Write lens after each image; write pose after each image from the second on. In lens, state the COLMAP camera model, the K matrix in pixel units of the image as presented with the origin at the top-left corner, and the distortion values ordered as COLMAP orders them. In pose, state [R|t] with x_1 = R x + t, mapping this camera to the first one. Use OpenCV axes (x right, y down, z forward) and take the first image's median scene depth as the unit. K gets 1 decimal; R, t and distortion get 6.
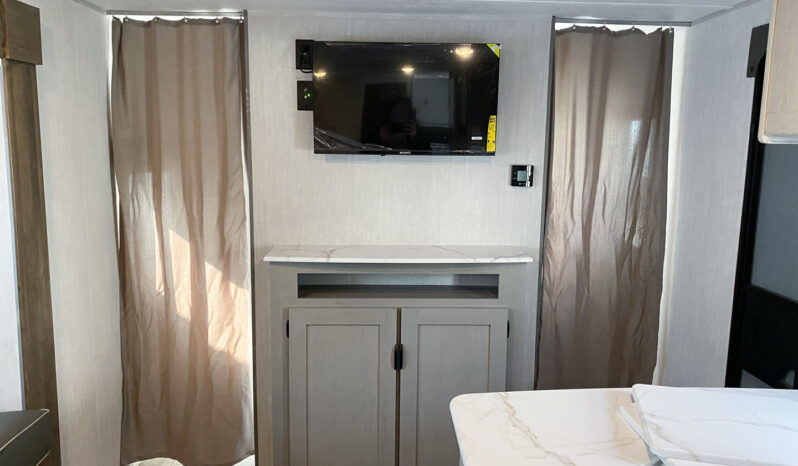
lens RADIAL K [[601.7, 0, 399.0], [0, 601.7, 233.0], [0, 0, 1]] dist [0.009280, -0.004142]
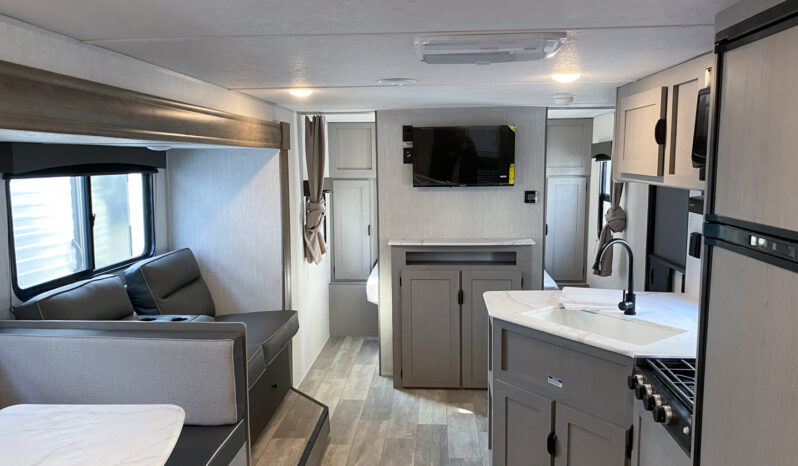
lens RADIAL K [[598.3, 0, 399.0], [0, 598.3, 233.0], [0, 0, 1]] dist [0.068247, -0.002245]
pose [[0.994970, -0.012535, -0.099390, -0.004435], [0.009085, 0.999343, -0.035094, 0.071243], [0.099765, 0.034015, 0.994429, -0.811120]]
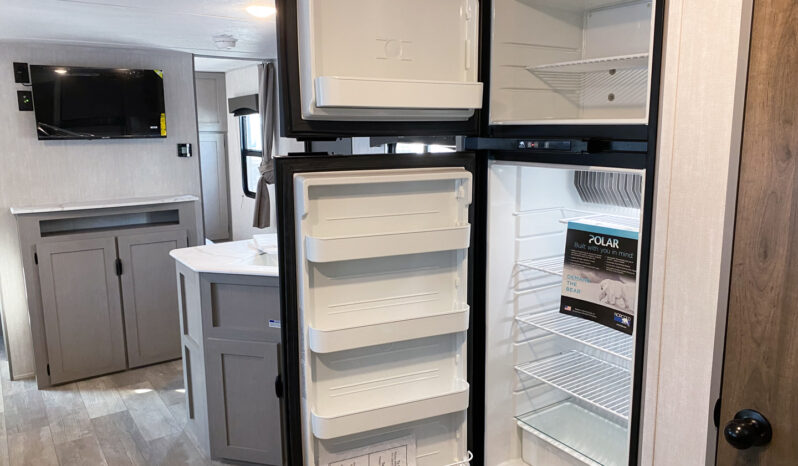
lens RADIAL K [[601.7, 0, 399.0], [0, 601.7, 233.0], [0, 0, 1]] dist [0.009280, -0.004142]
pose [[0.842711, -0.114084, 0.526140, -0.199733], [0.102375, 0.993415, 0.051432, 0.108276], [-0.528544, 0.010522, 0.848841, -0.721006]]
